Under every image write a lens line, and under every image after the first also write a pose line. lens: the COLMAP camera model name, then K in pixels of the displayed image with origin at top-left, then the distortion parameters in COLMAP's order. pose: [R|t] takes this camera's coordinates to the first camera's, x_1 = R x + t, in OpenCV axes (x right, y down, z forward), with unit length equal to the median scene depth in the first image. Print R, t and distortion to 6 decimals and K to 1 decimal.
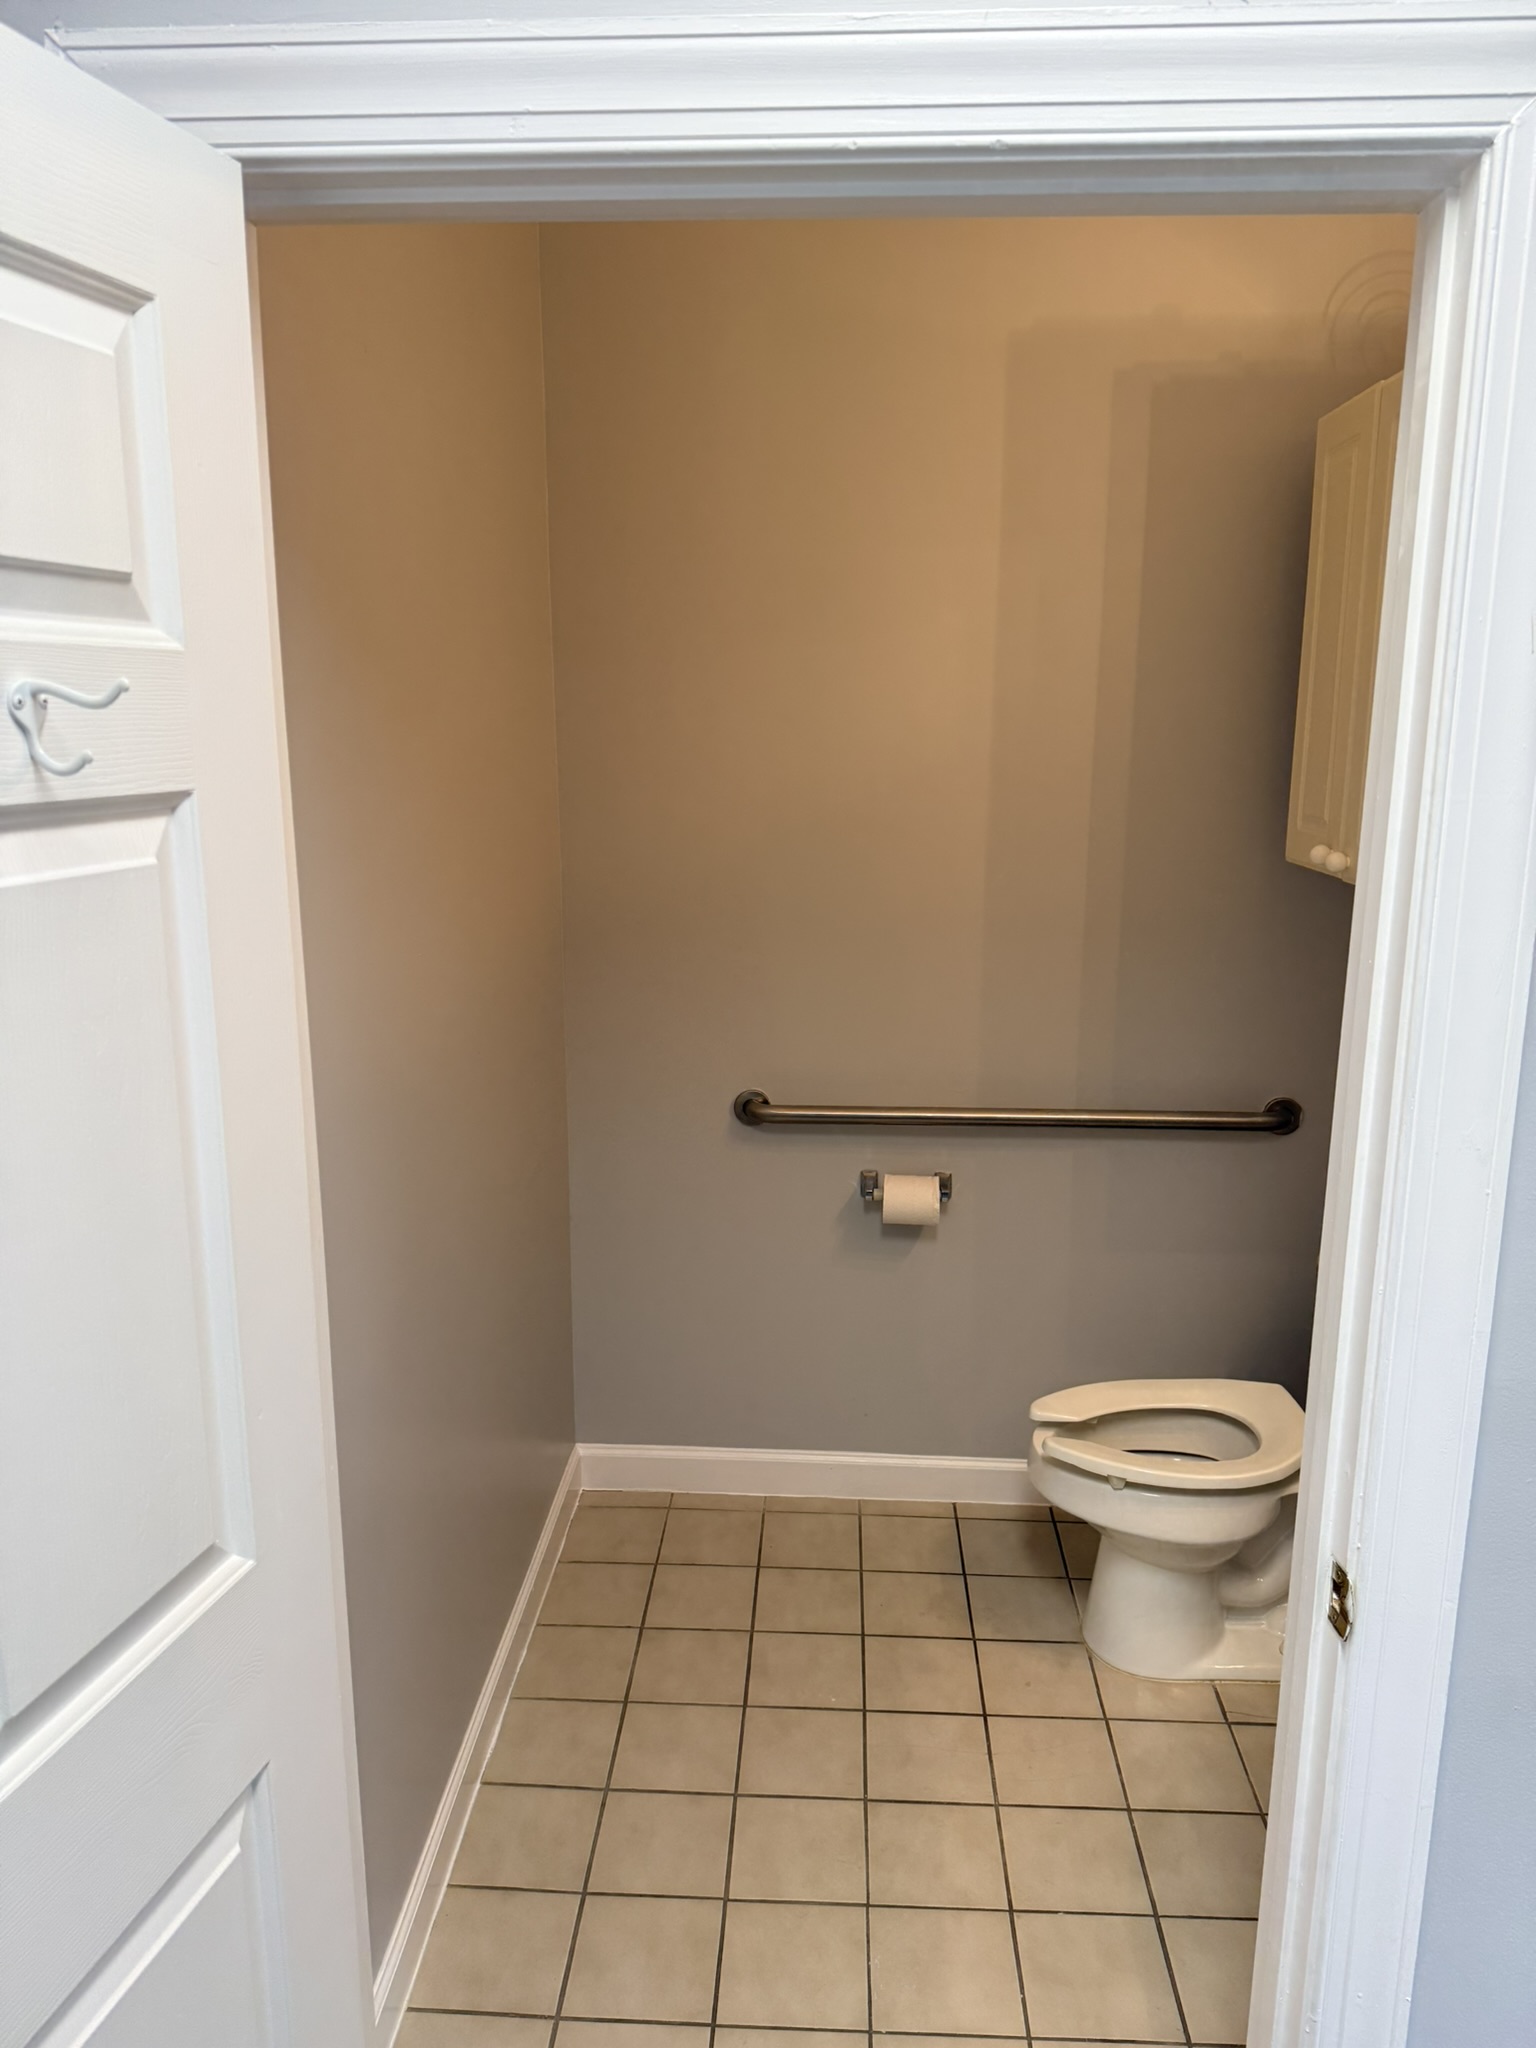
lens RADIAL K [[1444.8, 0, 771.4], [0, 1444.8, 1022.1], [0, 0, 1]] dist [0.047951, -0.054924]
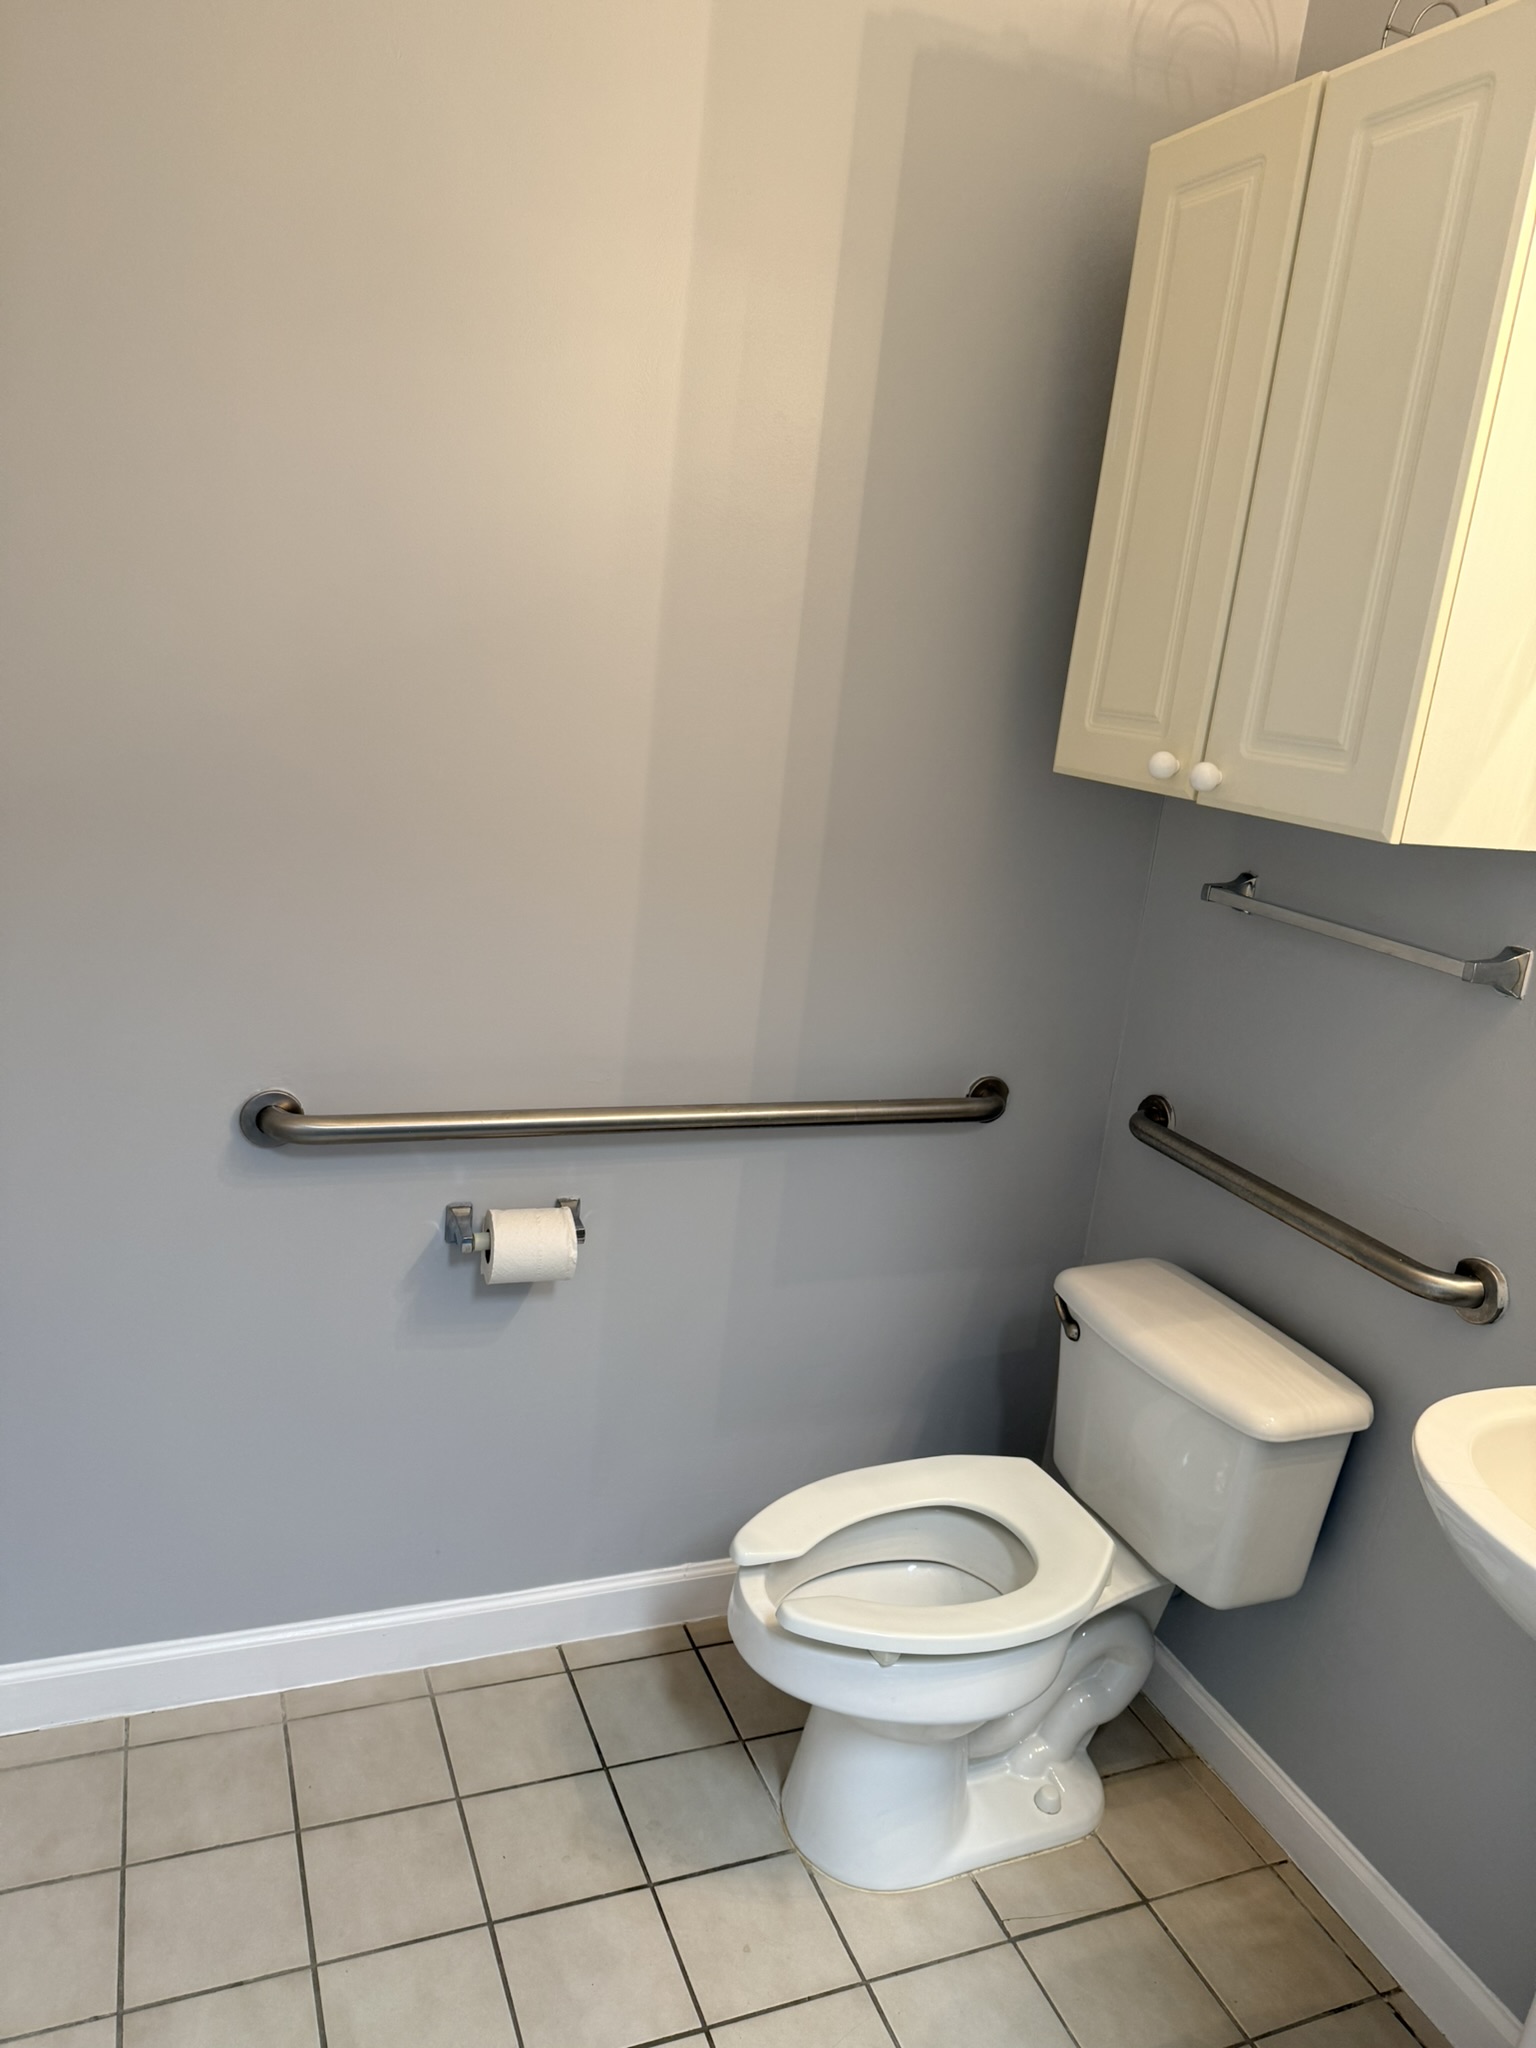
lens RADIAL K [[1444.8, 0, 760.1], [0, 1444.8, 1022.0], [0, 0, 1]] dist [0.047951, -0.054924]
pose [[0.903243, -0.019620, 0.428680, -0.093588], [-0.009488, 0.997797, 0.065658, -0.026833], [-0.429024, -0.063373, 0.901067, 0.351780]]
